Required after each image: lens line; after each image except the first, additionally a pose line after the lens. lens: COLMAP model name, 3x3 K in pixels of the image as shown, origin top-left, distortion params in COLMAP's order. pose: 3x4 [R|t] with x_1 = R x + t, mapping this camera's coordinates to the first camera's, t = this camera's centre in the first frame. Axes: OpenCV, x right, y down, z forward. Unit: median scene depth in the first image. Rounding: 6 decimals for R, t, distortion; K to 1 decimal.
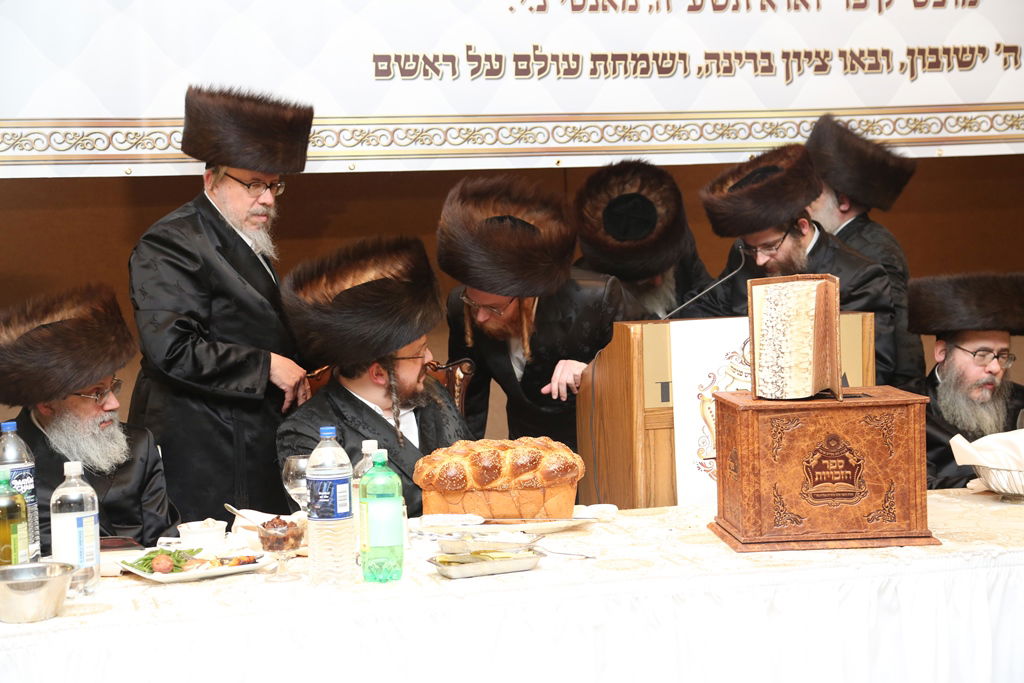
lens RADIAL K [[1791.1, 0, 513.6], [0, 1791.1, 347.0], [0, 0, 1]] dist [0.250780, 0.151990]
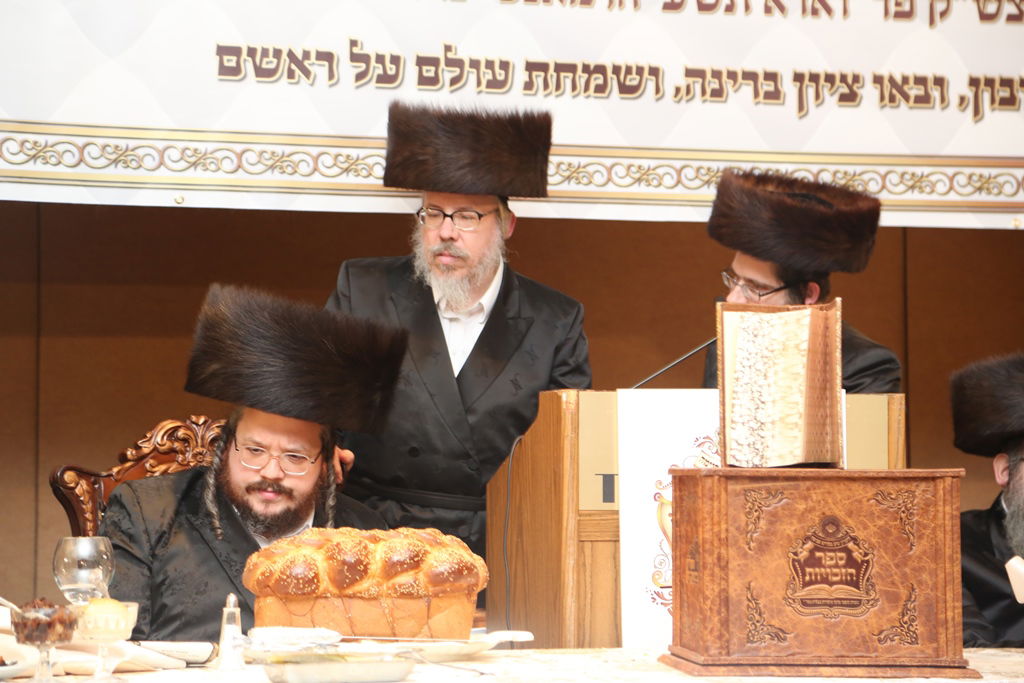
lens RADIAL K [[2719.3, 0, 510.9], [0, 2719.3, 339.6], [0, 0, 1]] dist [0.524644, 0.062586]
pose [[0.999199, 0.031911, 0.024139, 0.021088], [-0.028747, 0.992157, -0.121644, 0.113008], [-0.027831, 0.120852, 0.992280, -0.084079]]
